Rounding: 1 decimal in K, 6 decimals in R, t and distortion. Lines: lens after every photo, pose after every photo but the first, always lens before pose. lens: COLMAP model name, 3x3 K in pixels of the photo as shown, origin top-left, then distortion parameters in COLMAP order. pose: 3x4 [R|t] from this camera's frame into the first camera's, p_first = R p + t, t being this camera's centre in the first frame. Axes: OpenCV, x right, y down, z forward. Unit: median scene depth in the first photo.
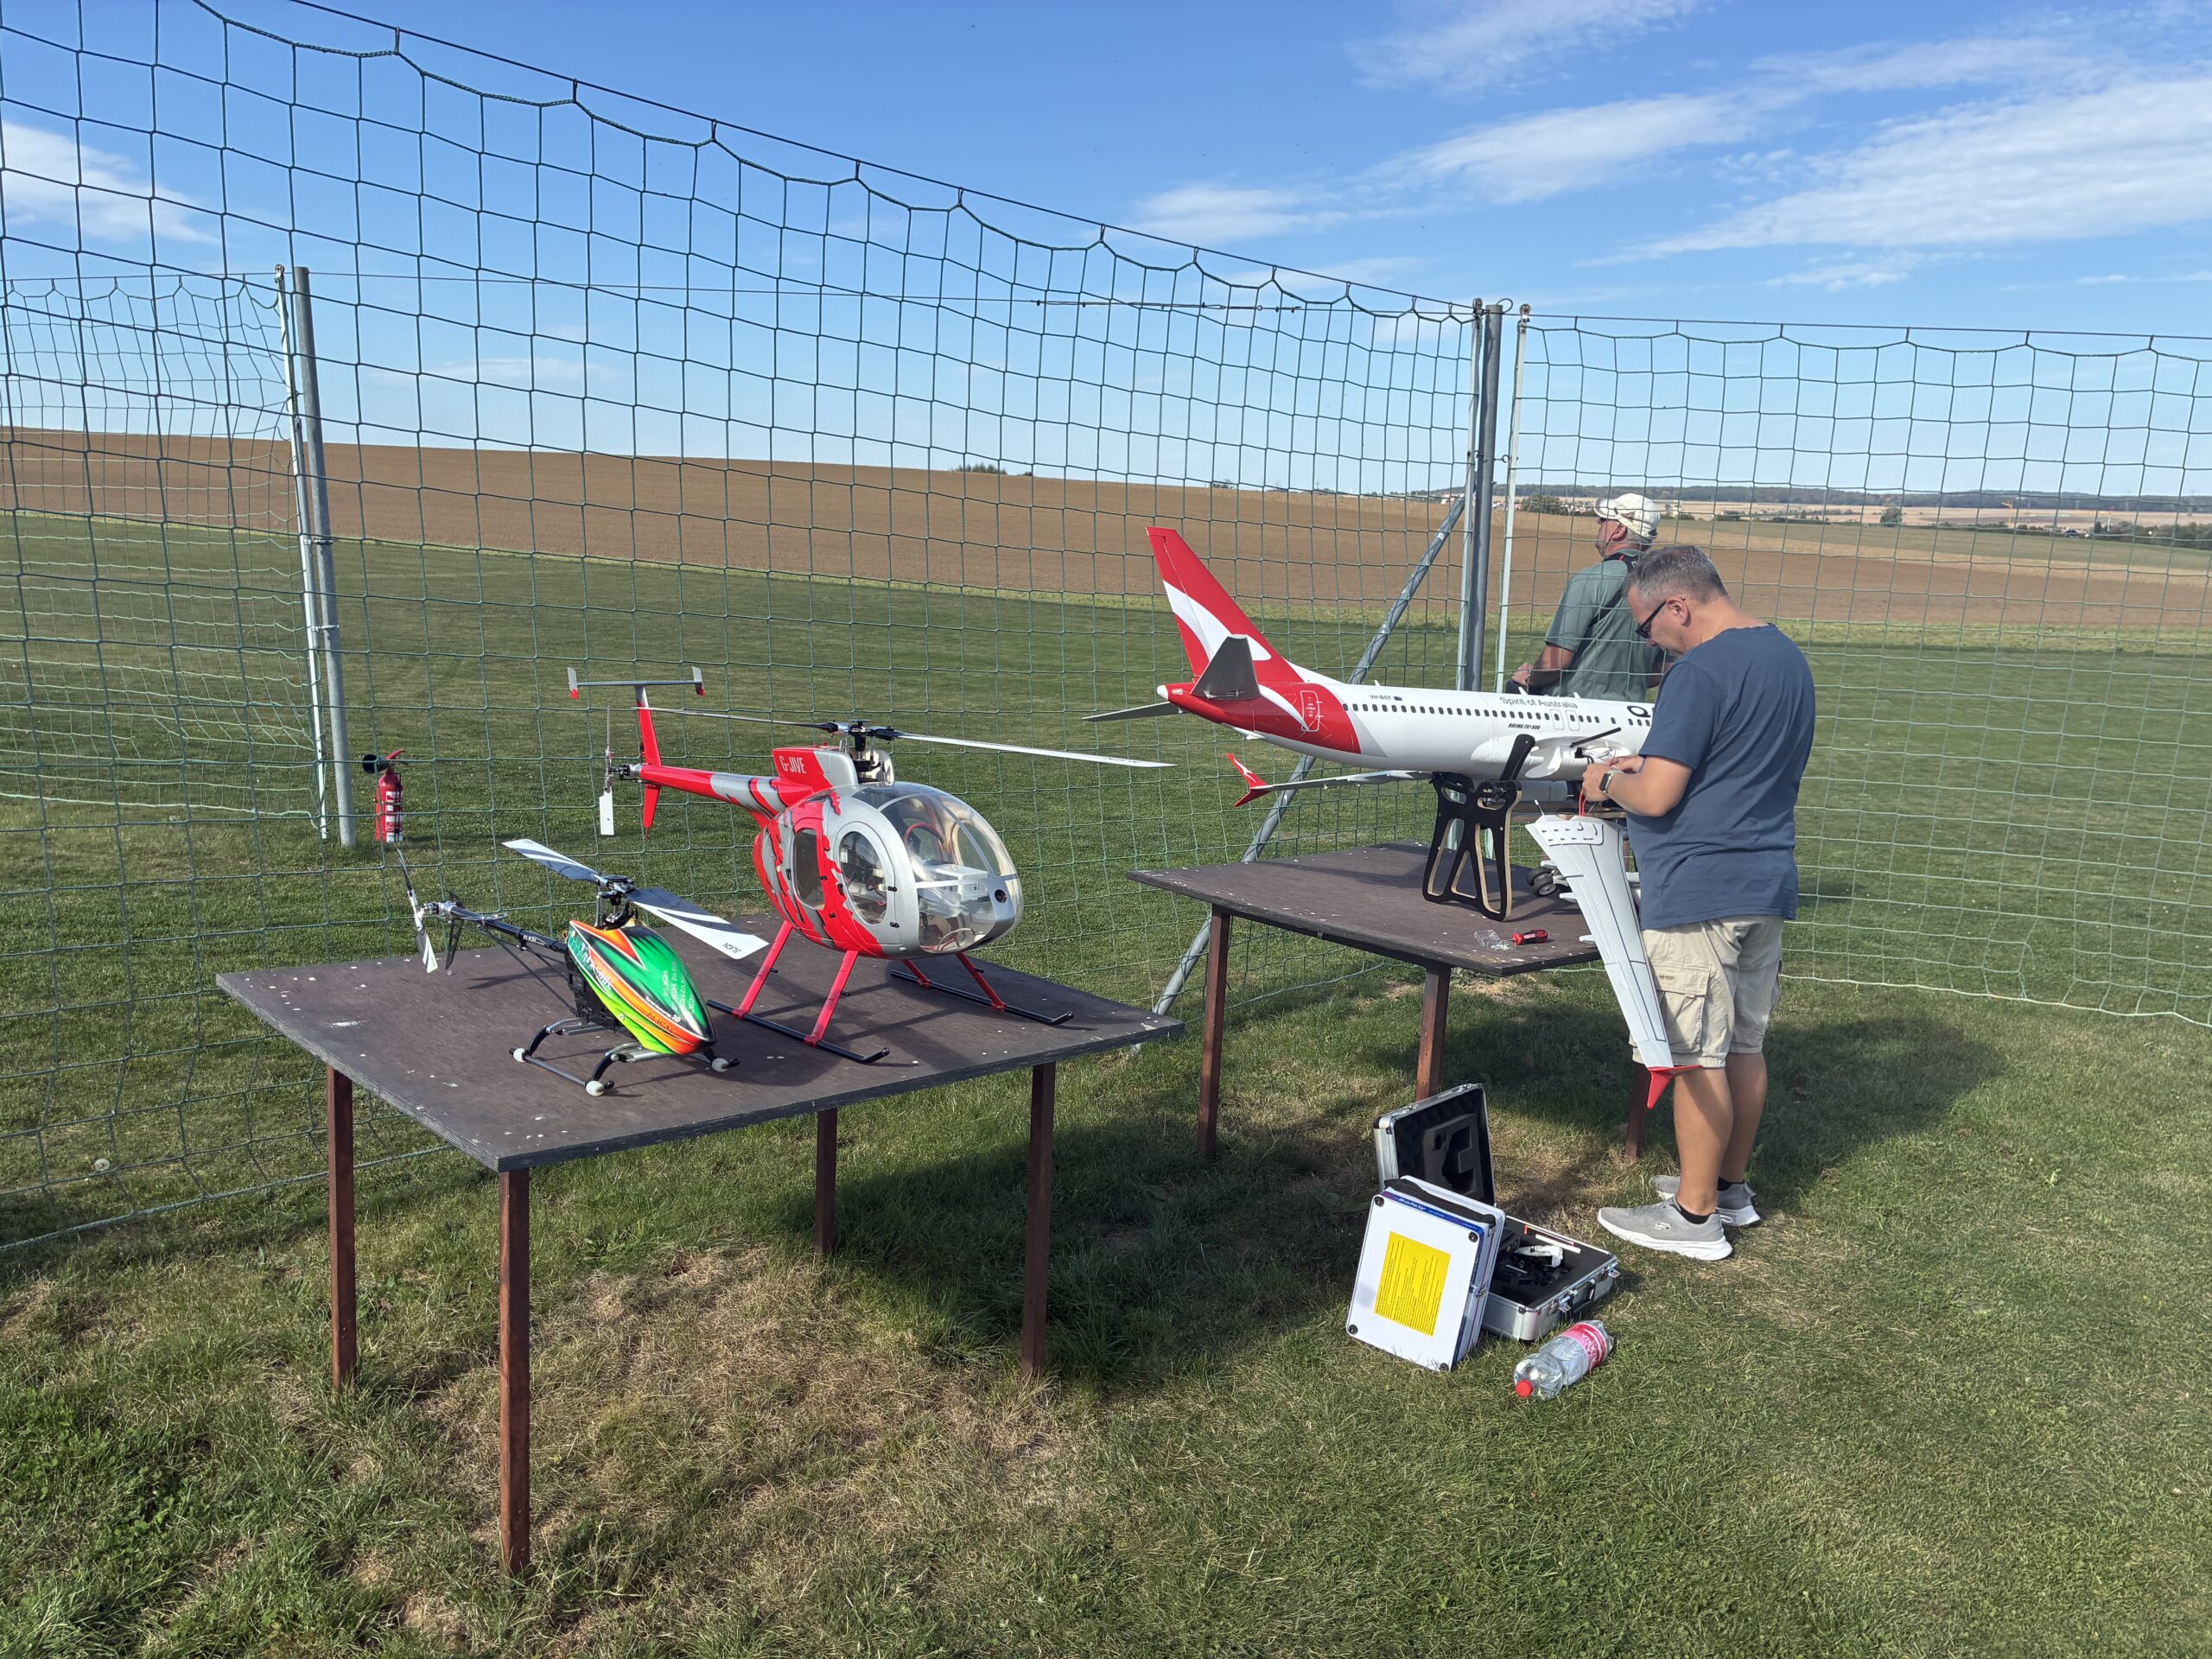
lens RADIAL K [[1694.5, 0, 1109.5], [0, 1694.5, 841.4], [0, 0, 1]] dist [-0.007915, -0.020305]
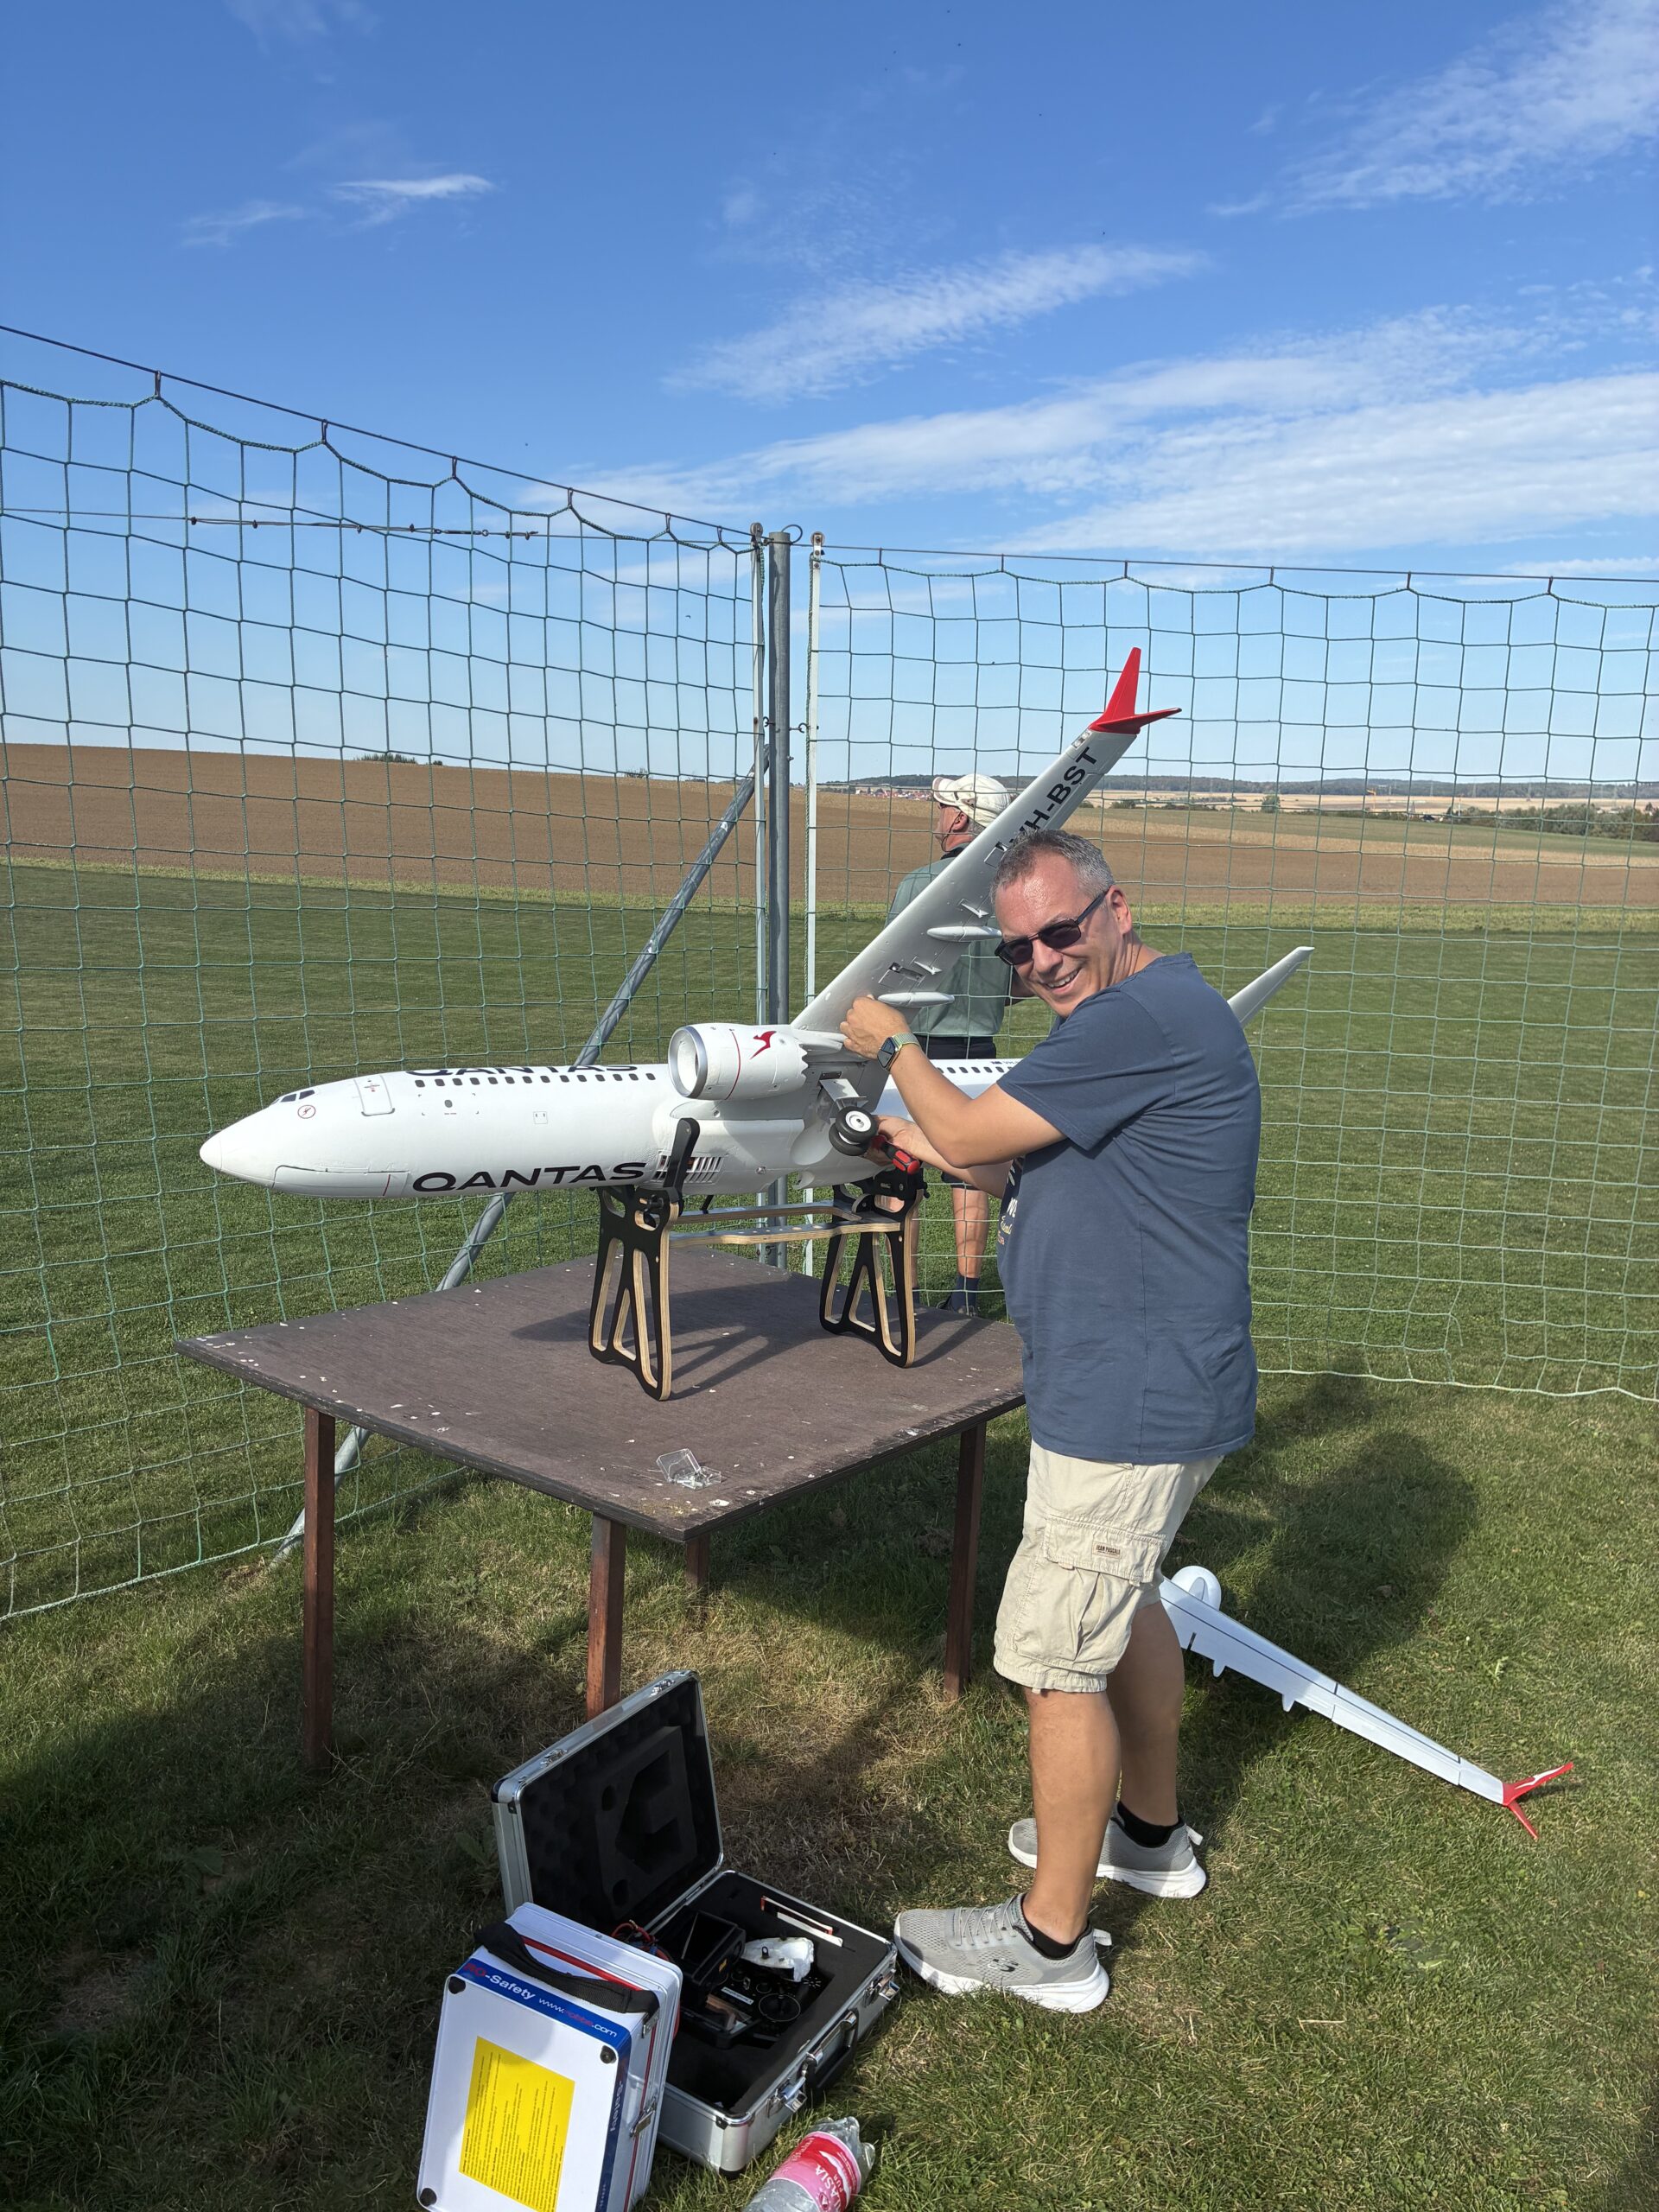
lens RADIAL K [[1694.5, 0, 829.5], [0, 1694.5, 1106.0], [0, 0, 1]] dist [-0.007915, -0.020305]
pose [[0.984608, -0.033248, 0.171585, 0.106799], [0.035642, 0.999305, -0.010889, -0.040699], [-0.171103, 0.016837, 0.985109, 0.224382]]
